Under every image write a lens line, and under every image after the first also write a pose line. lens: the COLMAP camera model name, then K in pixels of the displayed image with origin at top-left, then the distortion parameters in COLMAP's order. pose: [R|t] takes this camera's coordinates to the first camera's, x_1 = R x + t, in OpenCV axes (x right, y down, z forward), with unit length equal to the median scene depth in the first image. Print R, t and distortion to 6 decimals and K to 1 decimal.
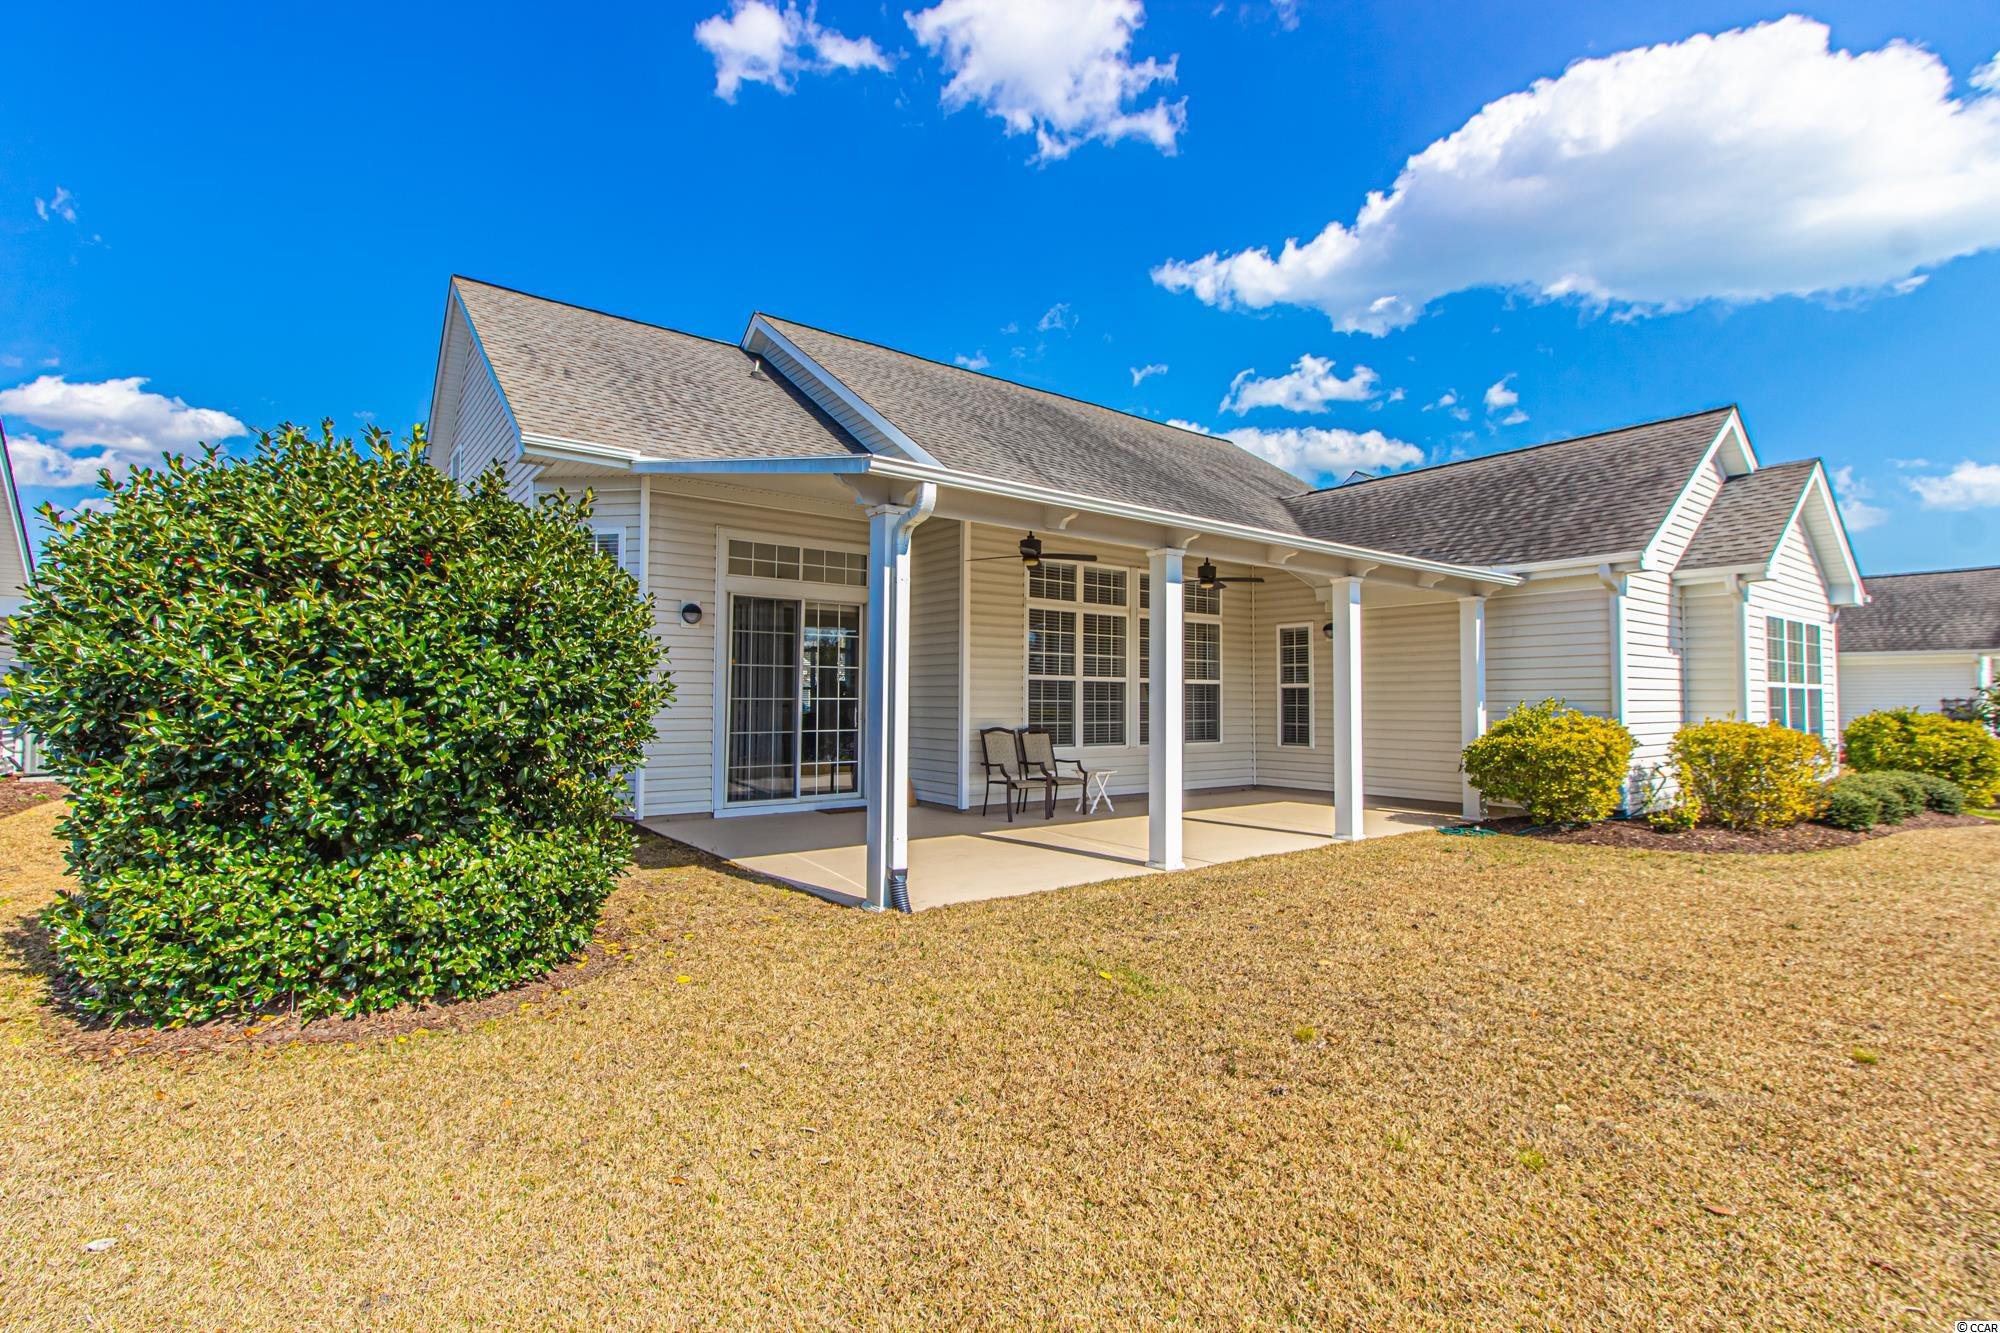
lens RADIAL K [[917.2, 0, 999.1], [0, 917.2, 667.5], [0, 0, 1]] dist [0.001659, 0.000475]
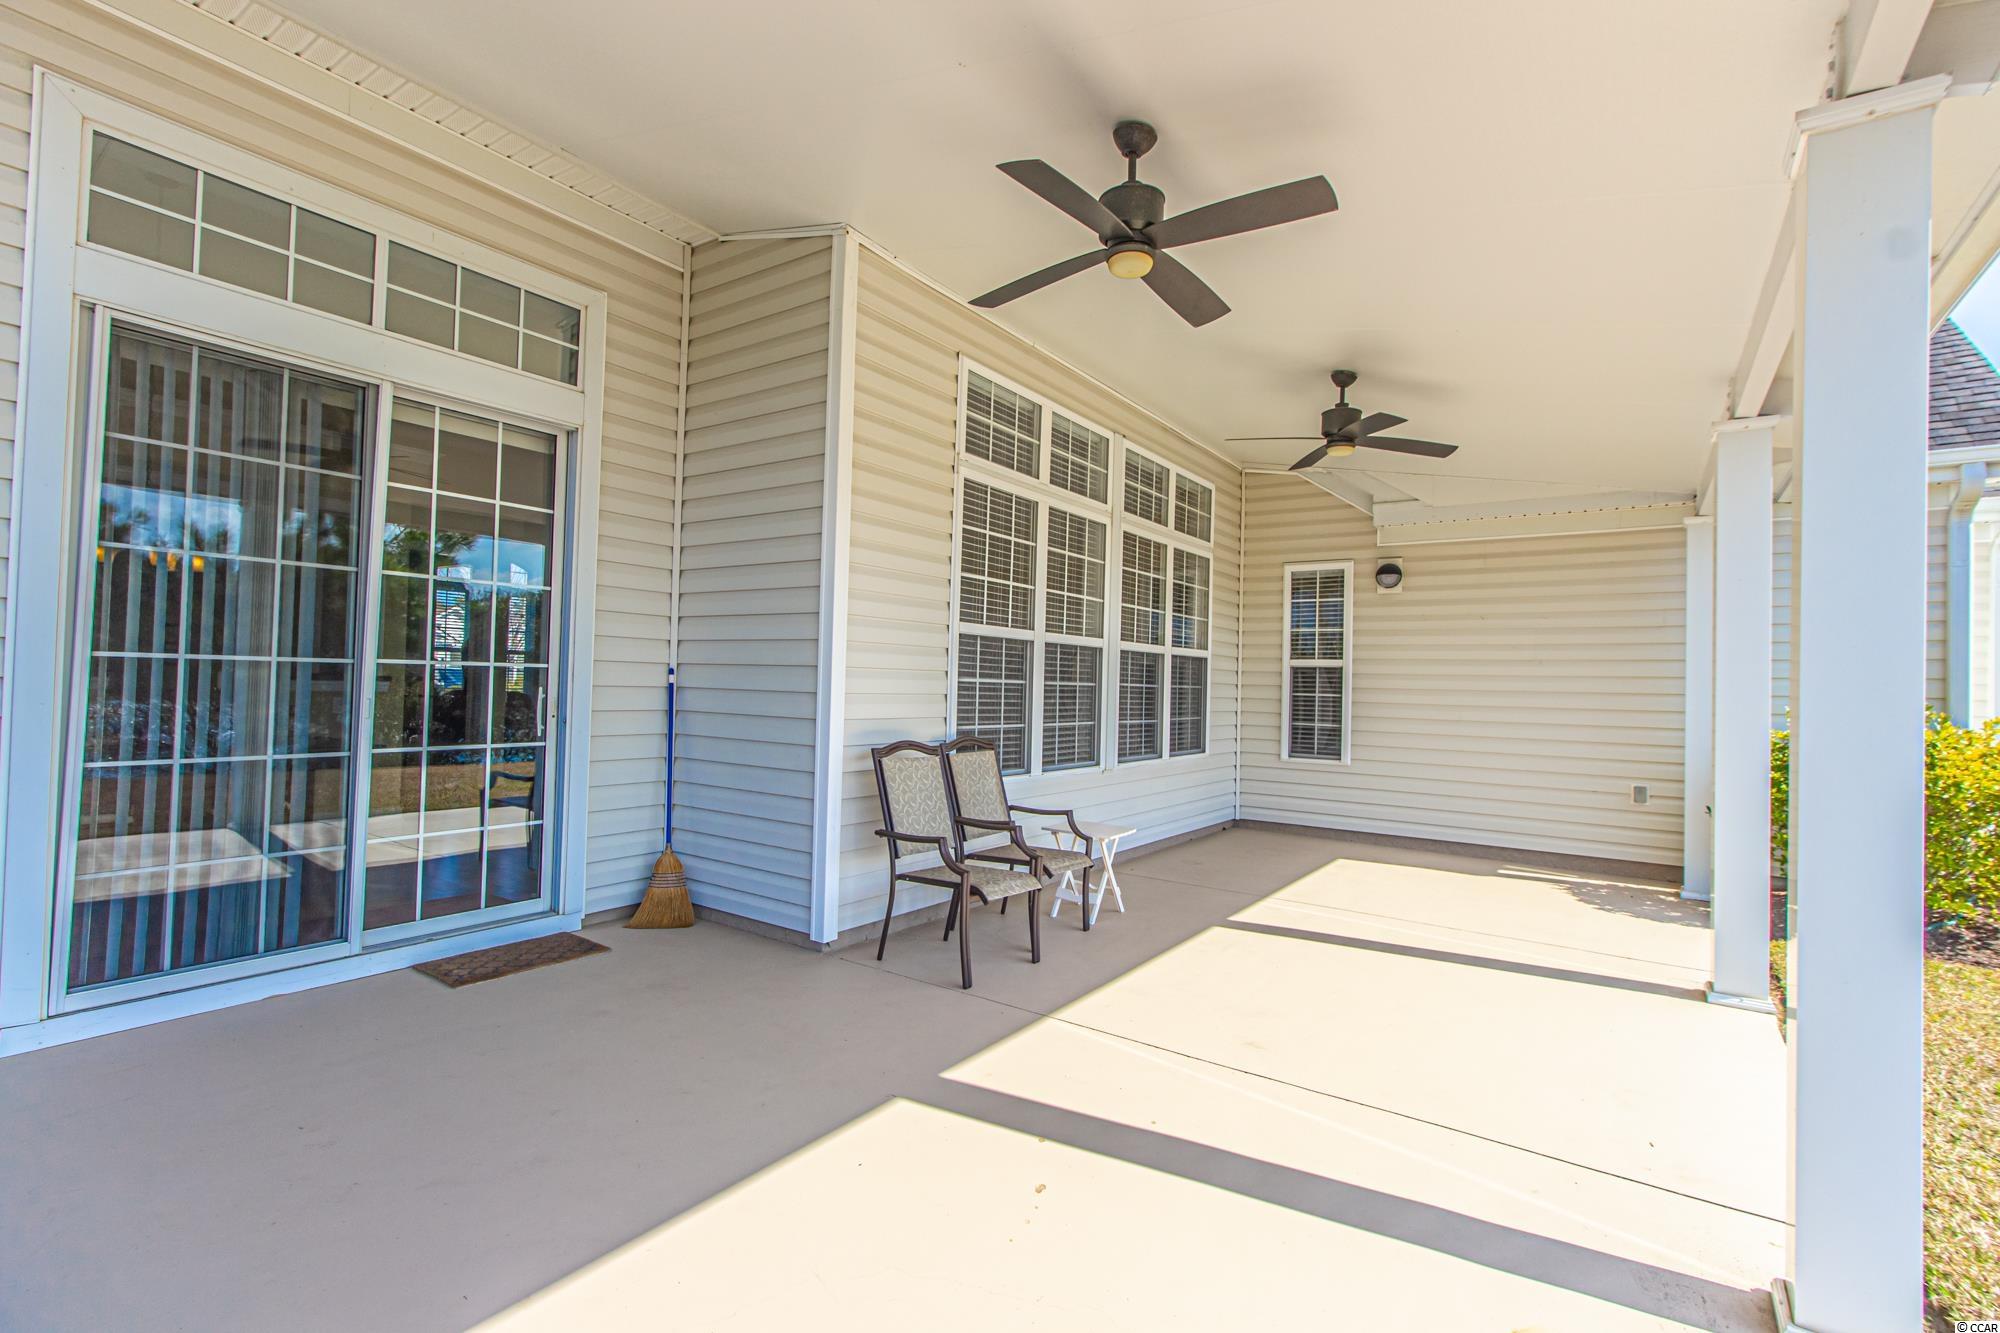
lens RADIAL K [[917.2, 0, 1000.8], [0, 917.2, 661.7], [0, 0, 1]] dist [0.001659, 0.000475]
pose [[0.953149, 0.025095, 0.301460, -0.084863], [-0.029921, 0.999487, 0.011403, 0.021491], [-0.301019, -0.019889, 0.953411, 0.551158]]
